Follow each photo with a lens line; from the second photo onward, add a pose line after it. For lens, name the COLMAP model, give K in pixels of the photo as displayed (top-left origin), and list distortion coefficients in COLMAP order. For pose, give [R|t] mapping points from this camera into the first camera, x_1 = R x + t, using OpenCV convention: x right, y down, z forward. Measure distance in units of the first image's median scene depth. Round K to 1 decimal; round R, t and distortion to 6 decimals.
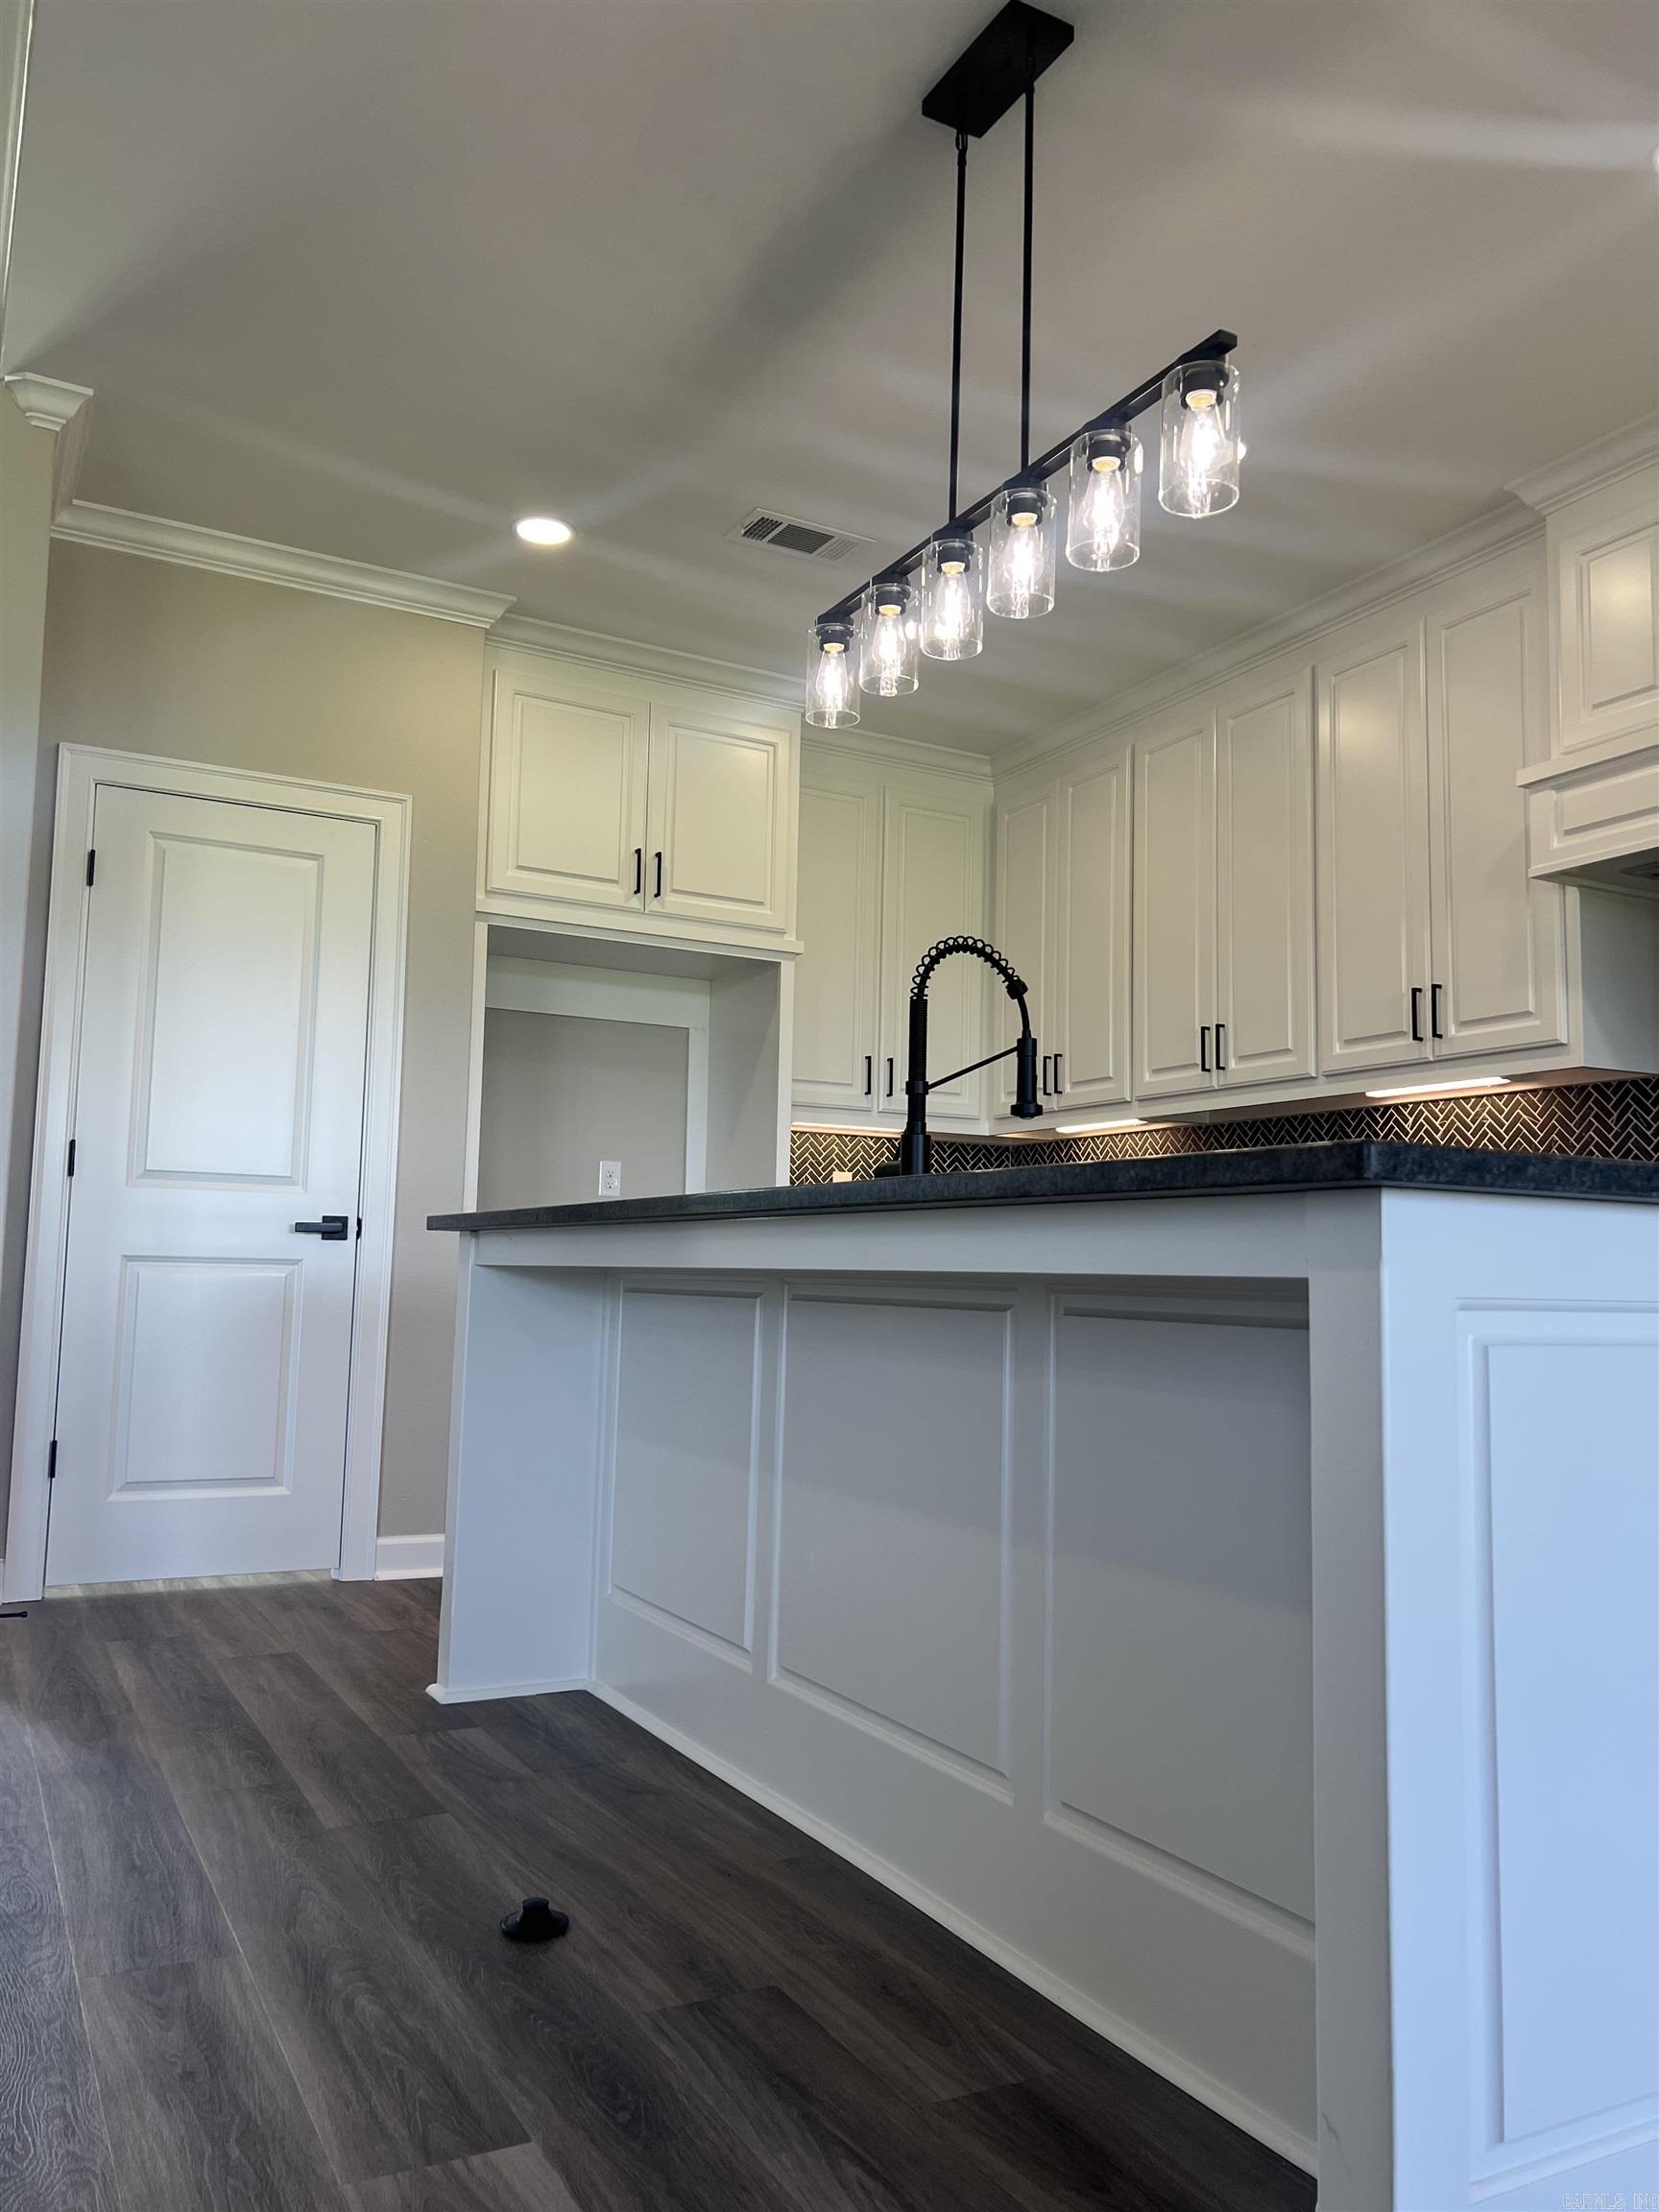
lens RADIAL K [[1659.6, 0, 868.4], [0, 1659.6, 1092.6], [0, 0, 1]] dist [0.046540, -0.049697]
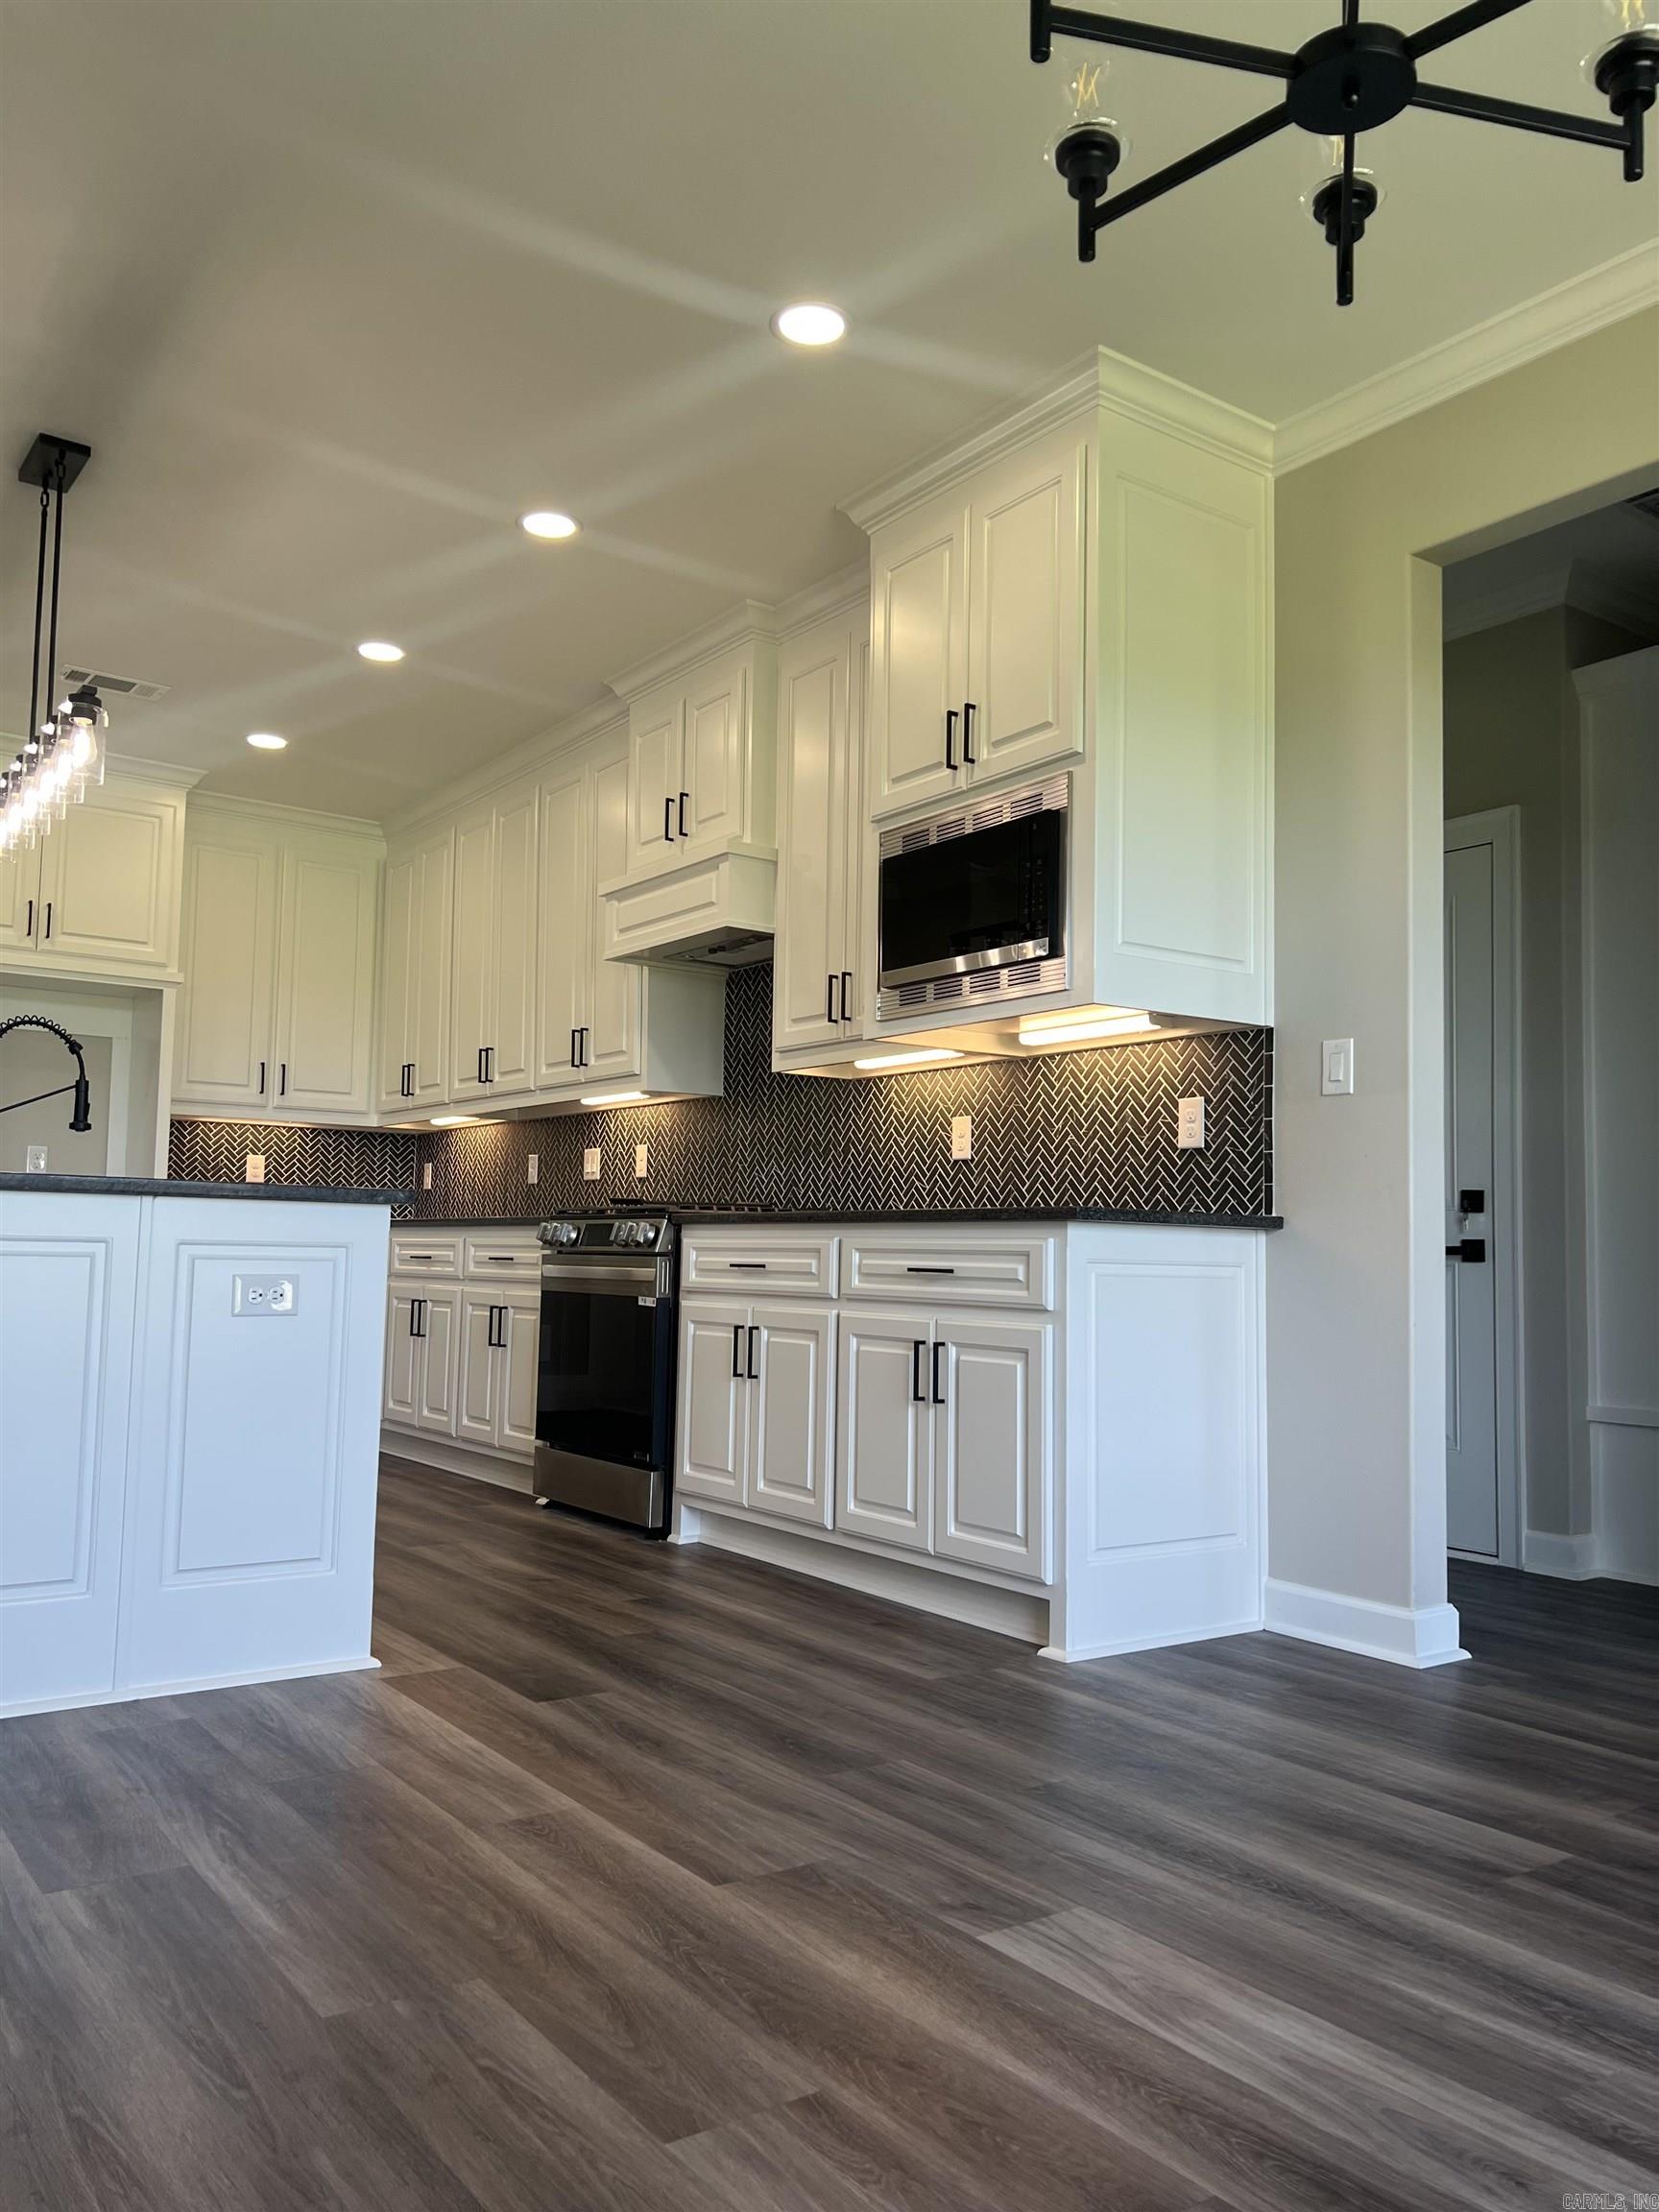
lens RADIAL K [[1659.6, 0, 829.8], [0, 1659.6, 1106.6], [0, 0, 1]] dist [0.046540, -0.049697]
pose [[0.992562, 0.011747, 0.121170, 0.336829], [-0.014676, 0.999620, 0.023314, -0.030263], [-0.120850, -0.024919, 0.992358, -0.366381]]
